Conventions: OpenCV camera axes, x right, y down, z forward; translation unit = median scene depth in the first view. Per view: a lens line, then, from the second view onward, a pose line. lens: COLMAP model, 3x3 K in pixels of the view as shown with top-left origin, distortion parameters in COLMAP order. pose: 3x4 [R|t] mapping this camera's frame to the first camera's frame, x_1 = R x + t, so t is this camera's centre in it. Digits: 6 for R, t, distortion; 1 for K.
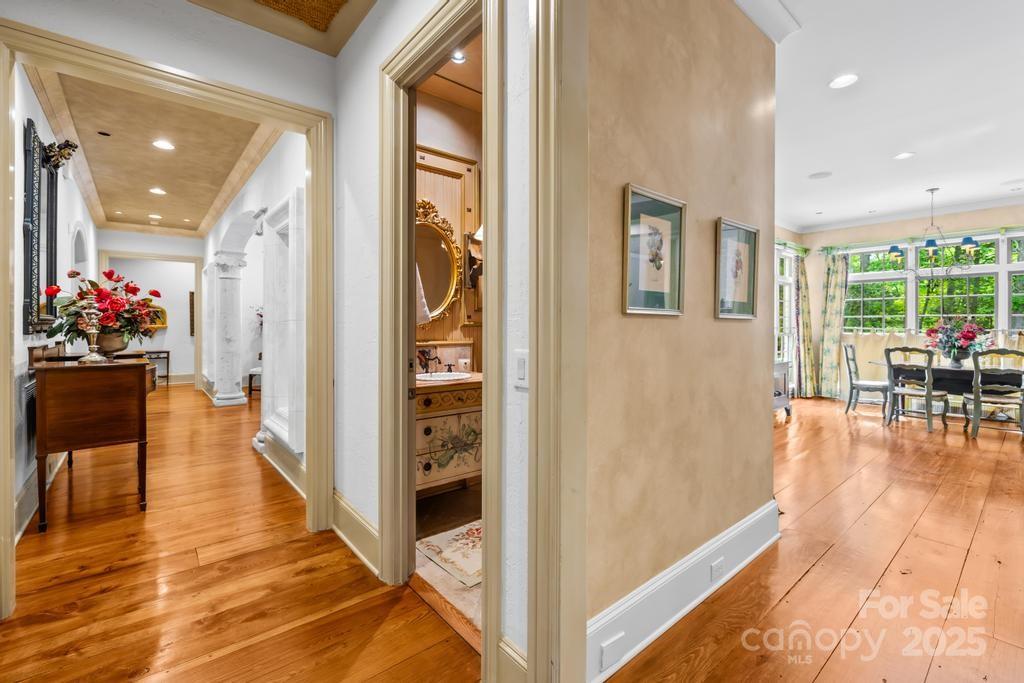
lens RADIAL K [[432.1, 0, 495.4], [0, 432.1, 325.3], [0, 0, 1]] dist [-0.000698, -0.001220]
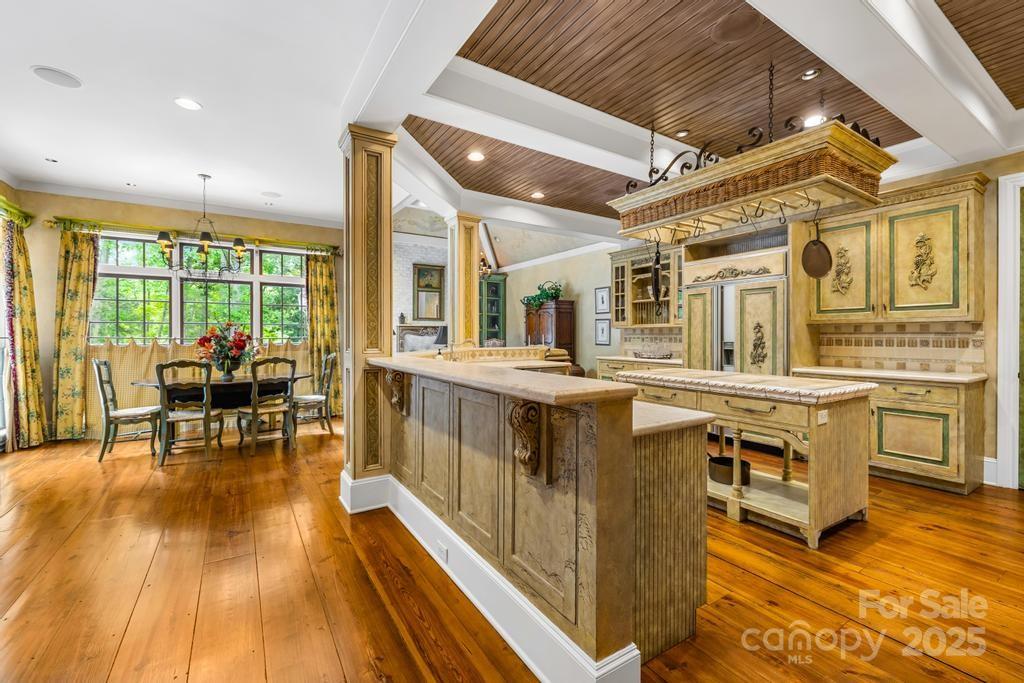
lens RADIAL K [[432.1, 0, 507.9], [0, 432.1, 336.9], [0, 0, 1]] dist [-0.000698, -0.001220]
pose [[0.106081, -0.007208, 0.994331, 0.172292], [0.002146, 0.999973, 0.007020, 0.001840], [-0.994355, 0.001389, 0.106094, 0.242629]]
